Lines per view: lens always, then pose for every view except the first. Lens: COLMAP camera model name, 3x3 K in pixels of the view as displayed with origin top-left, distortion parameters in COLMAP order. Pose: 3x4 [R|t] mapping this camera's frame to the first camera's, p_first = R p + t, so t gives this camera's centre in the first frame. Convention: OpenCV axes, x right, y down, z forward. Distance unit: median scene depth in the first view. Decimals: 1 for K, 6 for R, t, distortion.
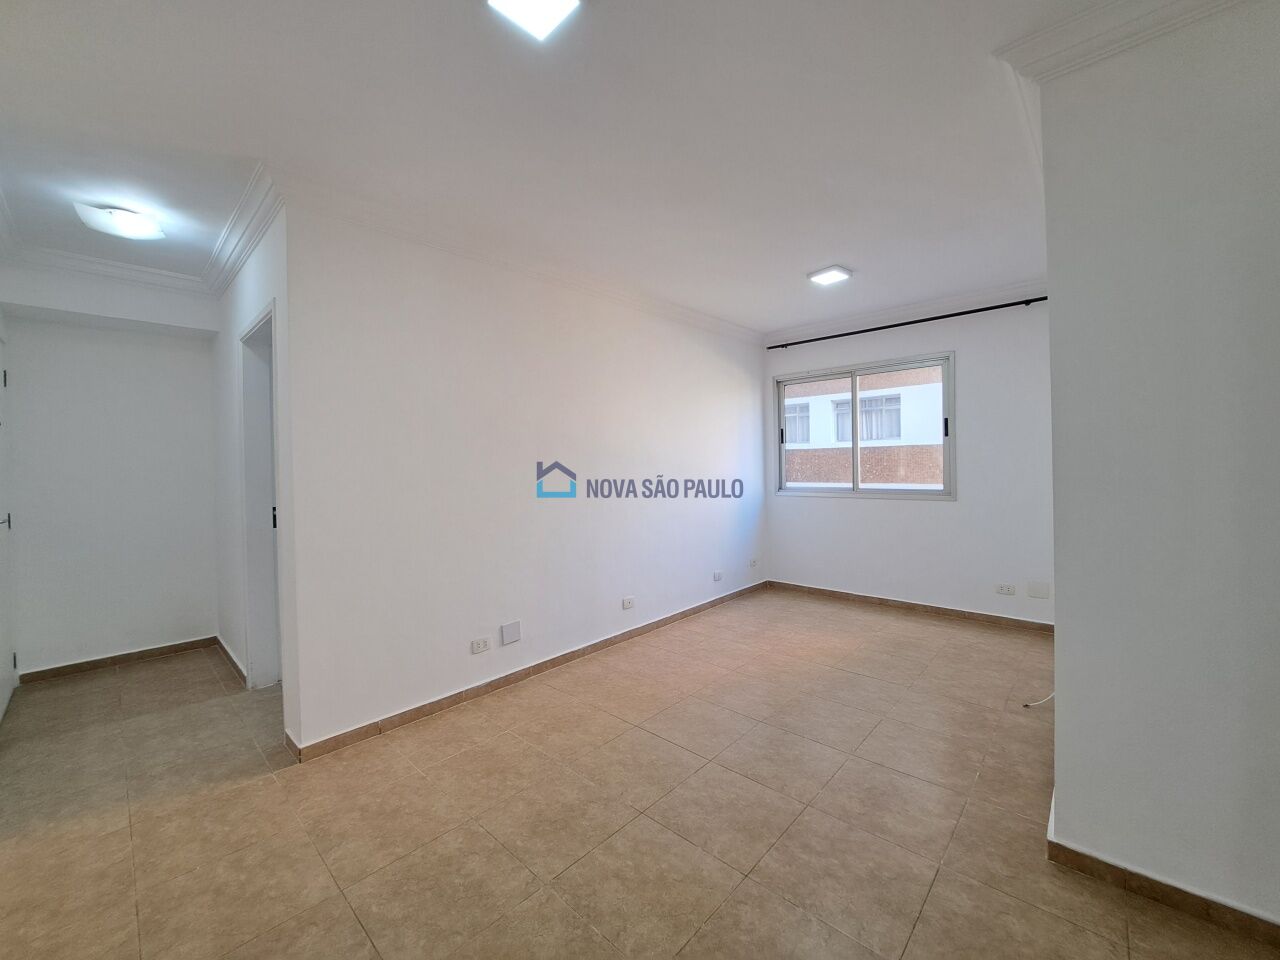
lens RADIAL K [[504.4, 0, 631.5], [0, 504.4, 475.7], [0, 0, 1]] dist [-0.014353, -0.001608]
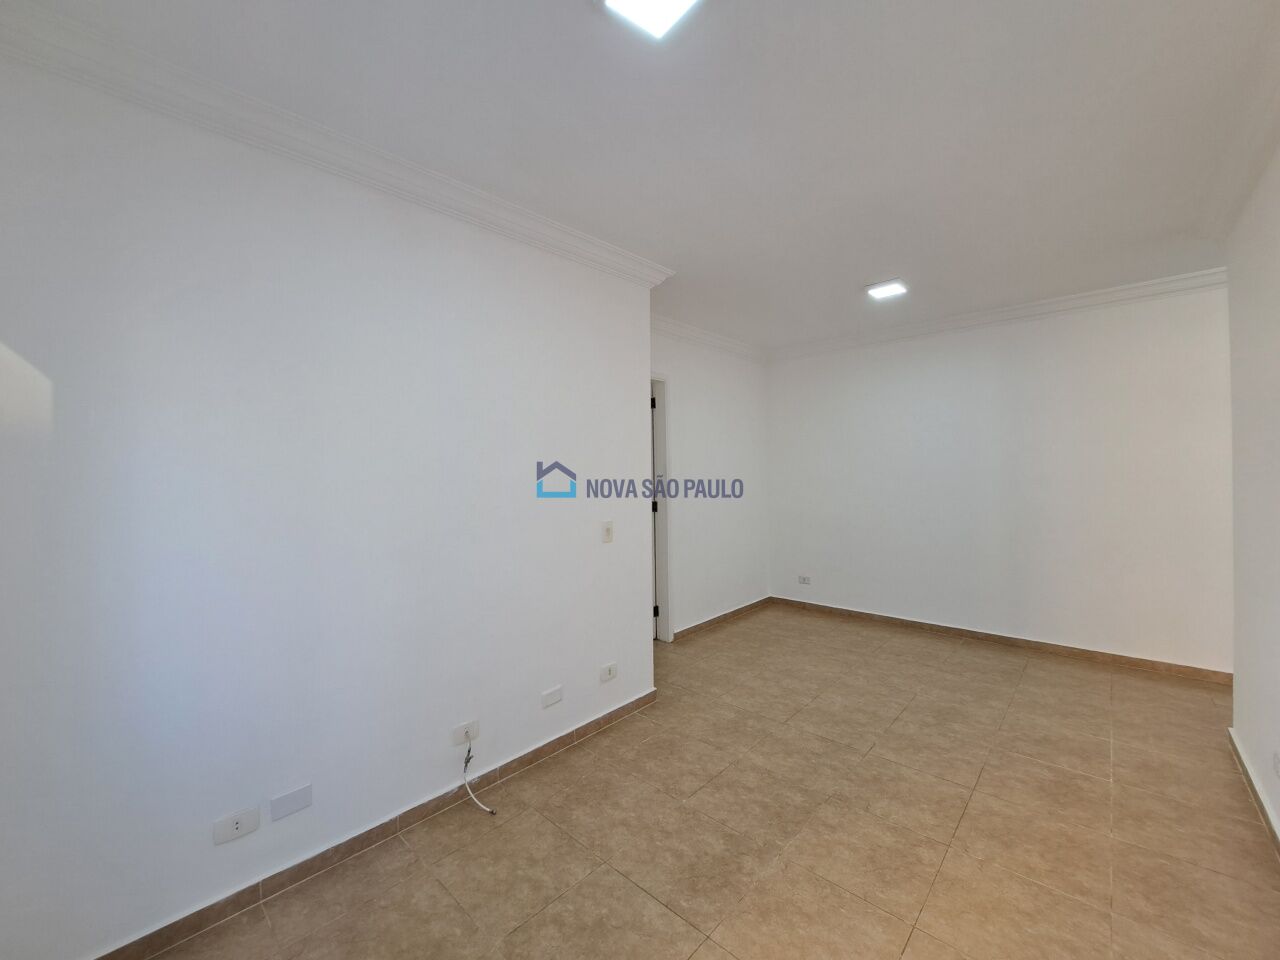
lens RADIAL K [[504.4, 0, 638.1], [0, 504.4, 479.3], [0, 0, 1]] dist [-0.014353, -0.001608]
pose [[-0.999480, 0.031932, -0.004578, 0.764624], [0.031714, 0.998631, 0.041589, -0.115427], [0.005900, 0.041422, -0.999124, 2.444488]]
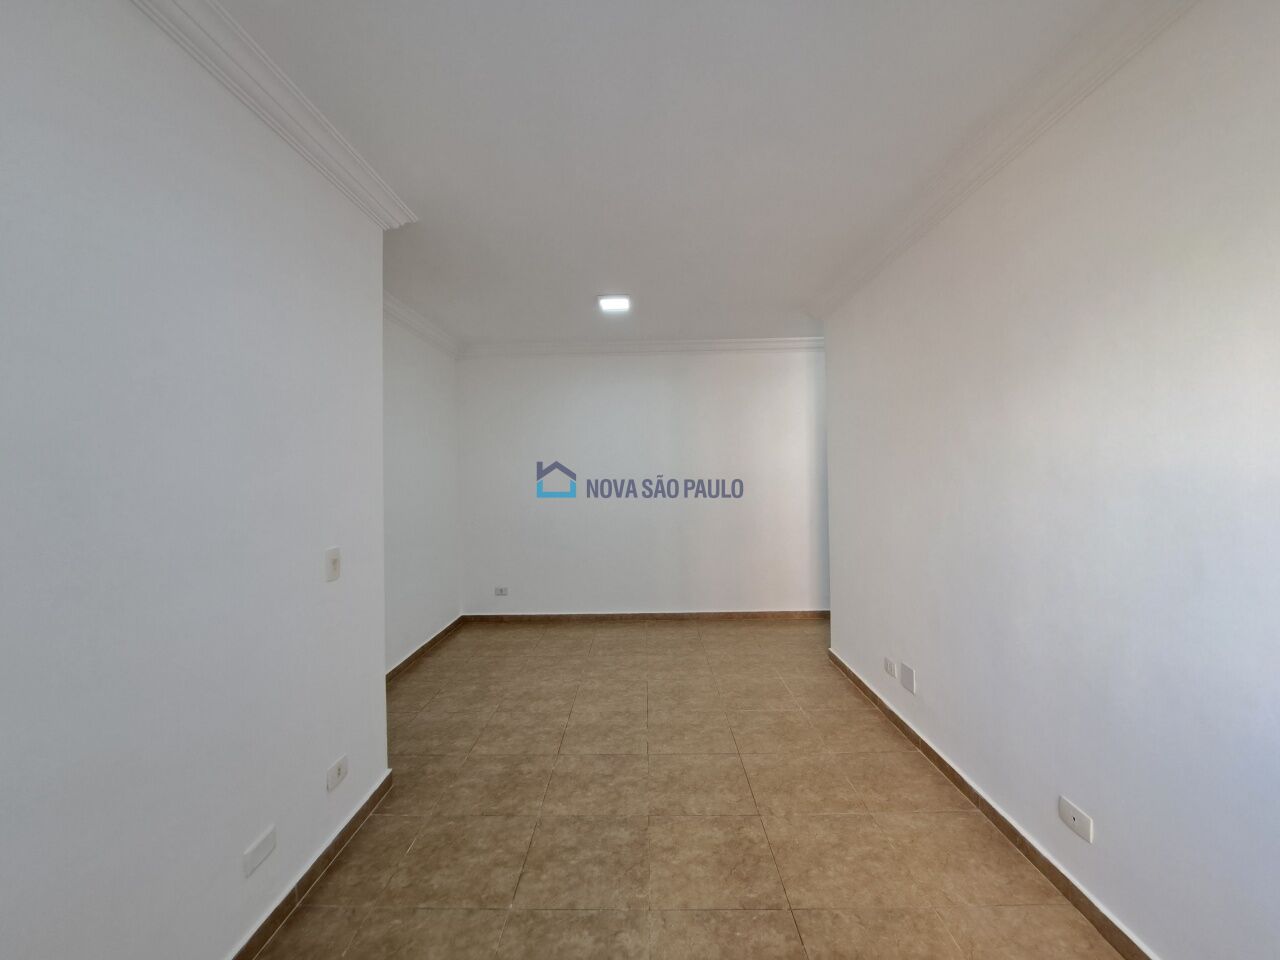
lens RADIAL K [[504.4, 0, 629.5], [0, 504.4, 473.3], [0, 0, 1]] dist [-0.014353, -0.001608]
pose [[-0.743500, 0.032028, -0.667969, 1.073015], [0.013199, 0.999361, 0.033226, -0.109302], [0.668606, 0.015886, -0.743447, 2.106668]]
